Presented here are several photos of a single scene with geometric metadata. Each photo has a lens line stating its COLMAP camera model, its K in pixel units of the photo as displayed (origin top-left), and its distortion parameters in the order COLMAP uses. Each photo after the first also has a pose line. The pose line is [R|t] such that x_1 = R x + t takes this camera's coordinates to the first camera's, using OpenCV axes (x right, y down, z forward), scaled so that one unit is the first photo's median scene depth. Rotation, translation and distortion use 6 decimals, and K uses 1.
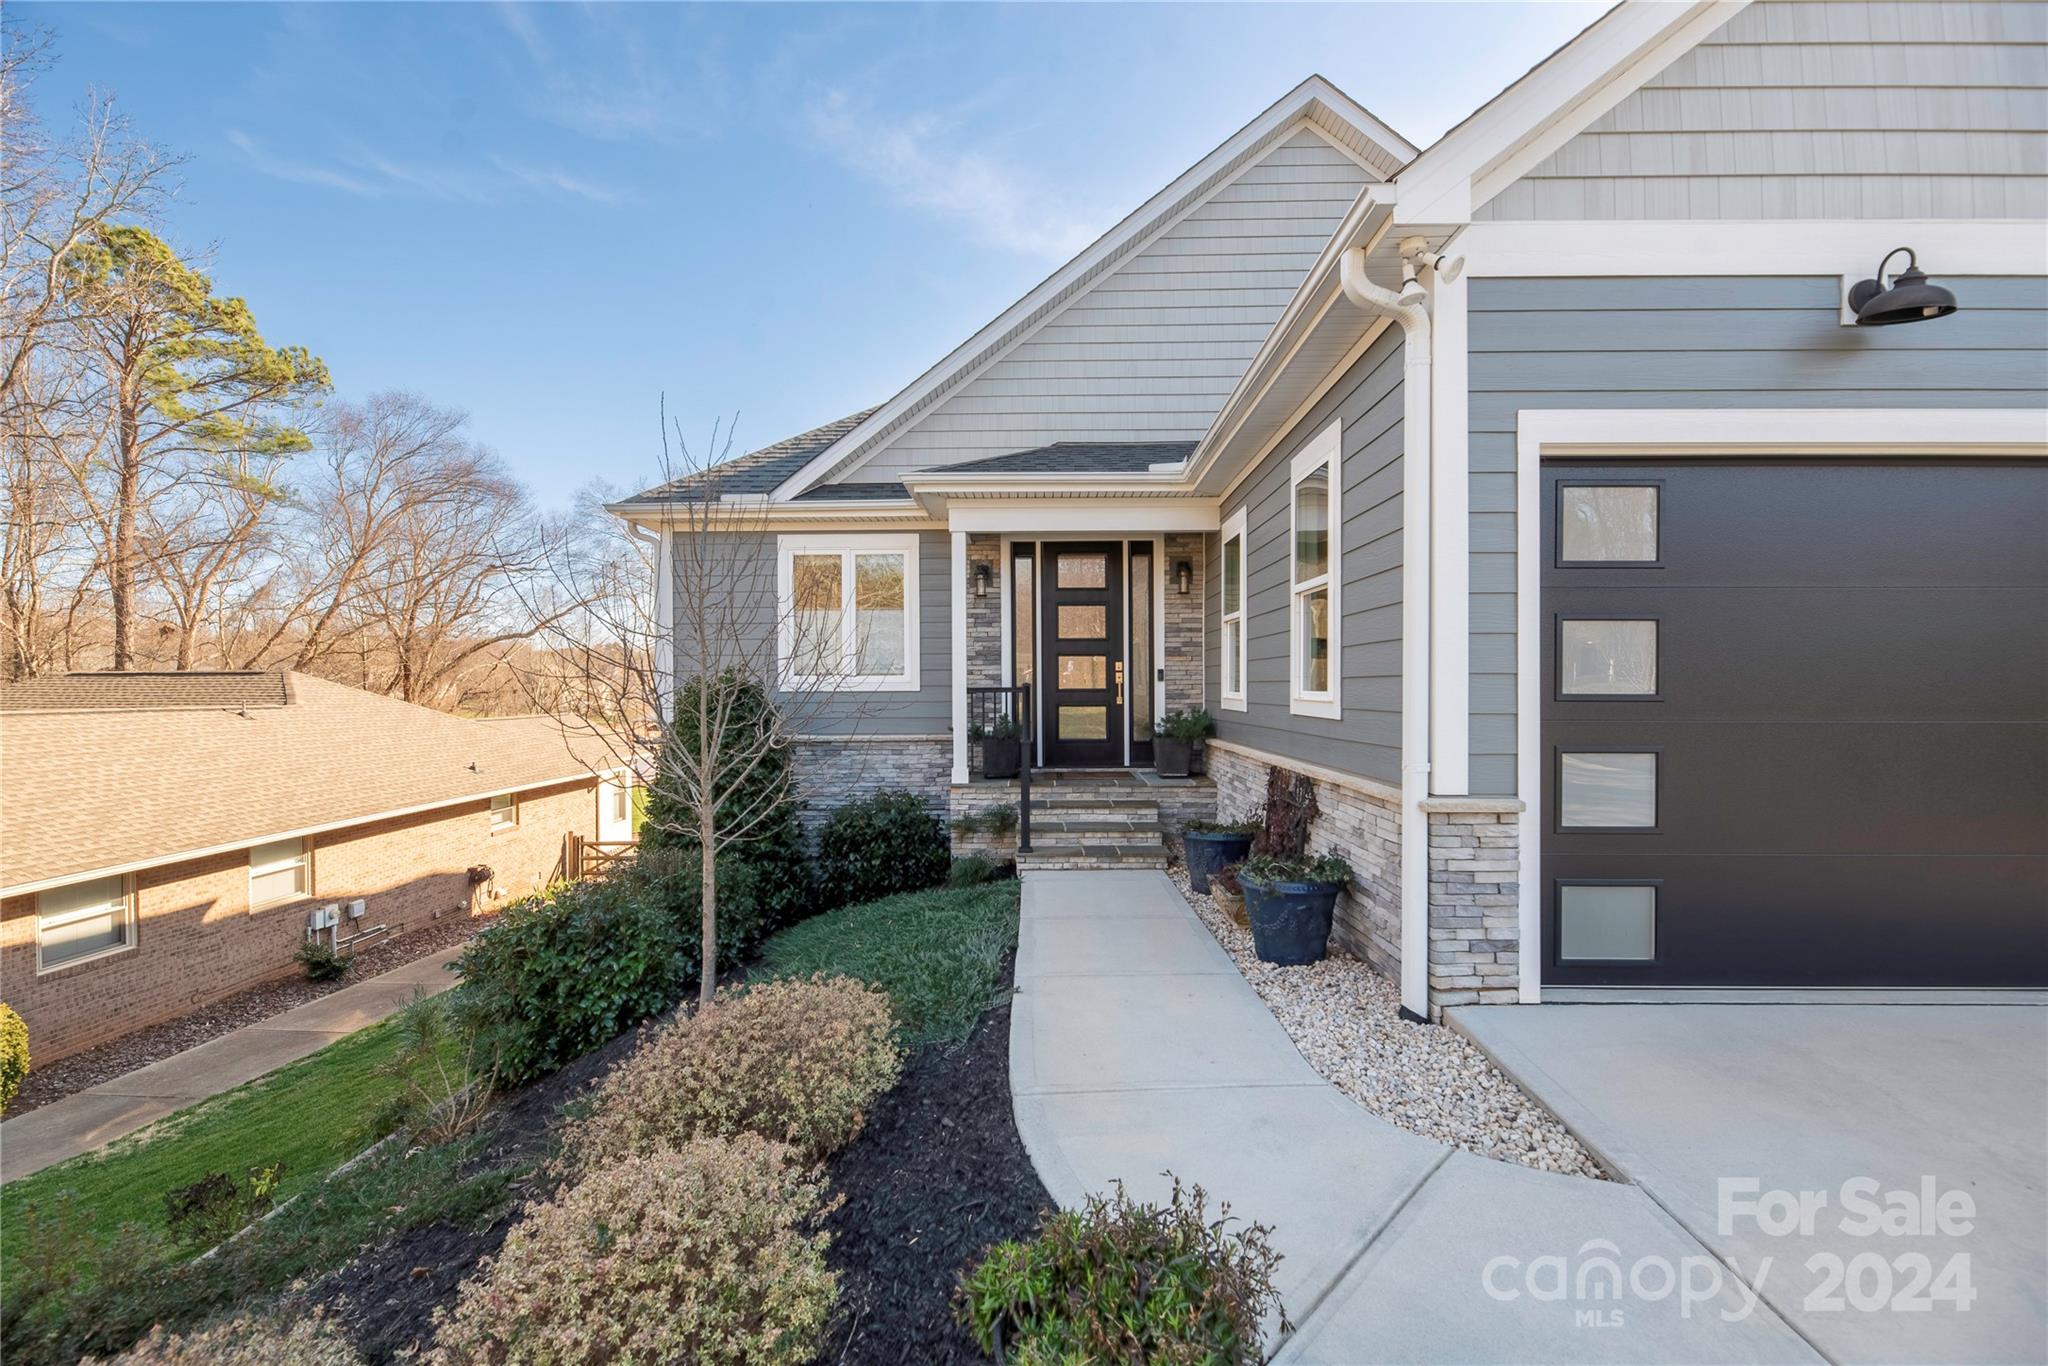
lens RADIAL K [[855.7, 0, 1024.0], [0, 855.7, 683.0], [0, 0, 1]] dist [-0.001096, -0.000157]
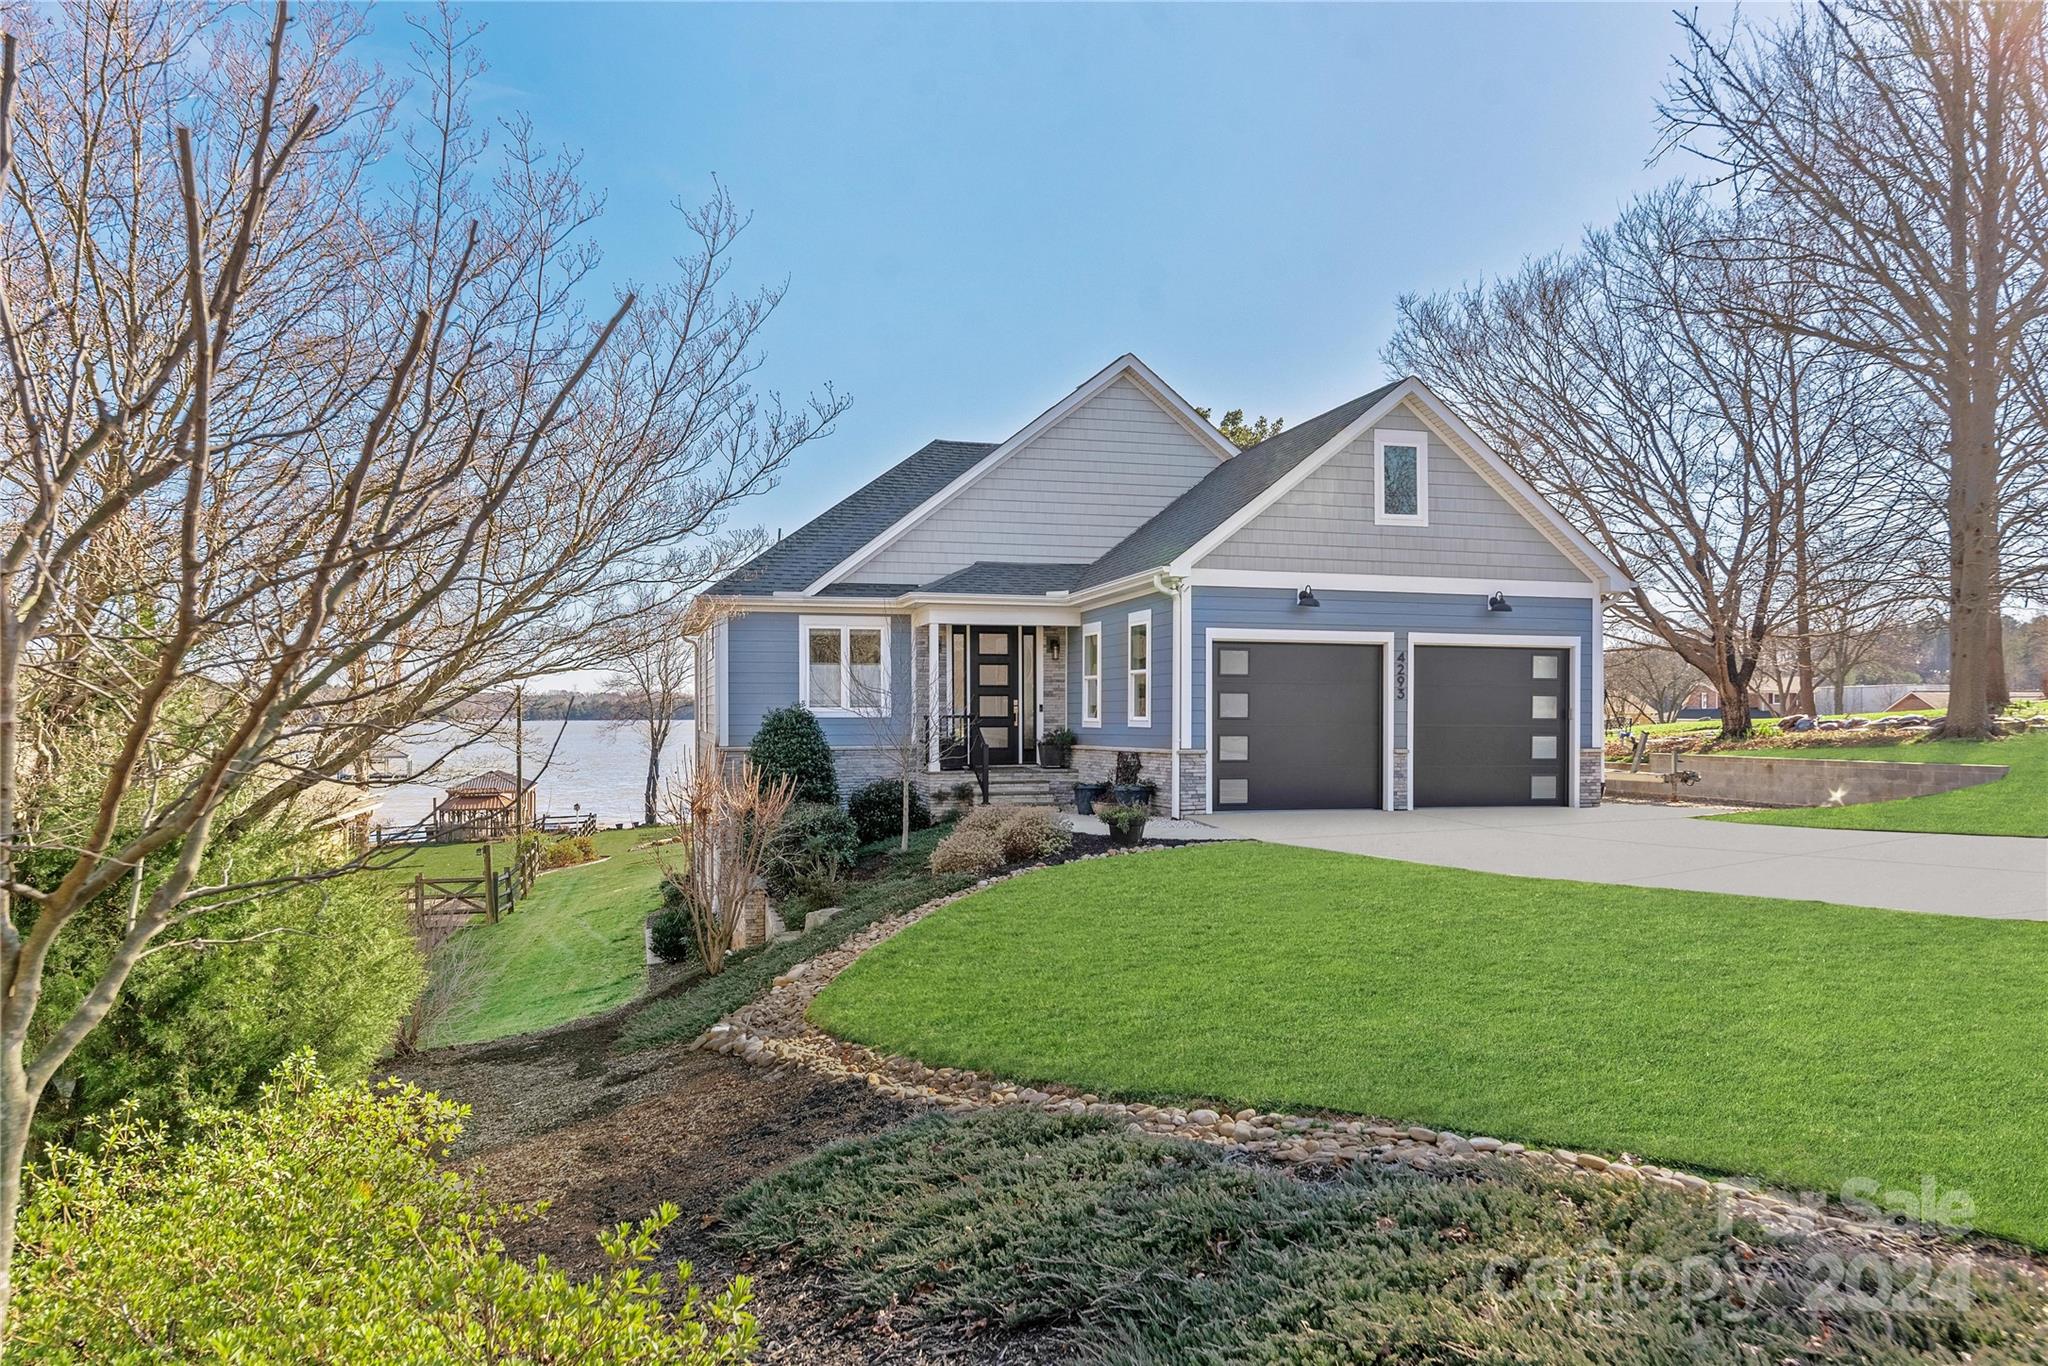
lens RADIAL K [[1359.0, 0, 1024.0], [0, 1359.0, 683.0], [0, 0, 1]] dist [0.000490, -0.000001]
pose [[0.957265, 0.010923, 0.289007, -0.677026], [-0.004401, 0.999721, -0.023207, 0.003359], [-0.289179, 0.020943, 0.957046, -1.611893]]
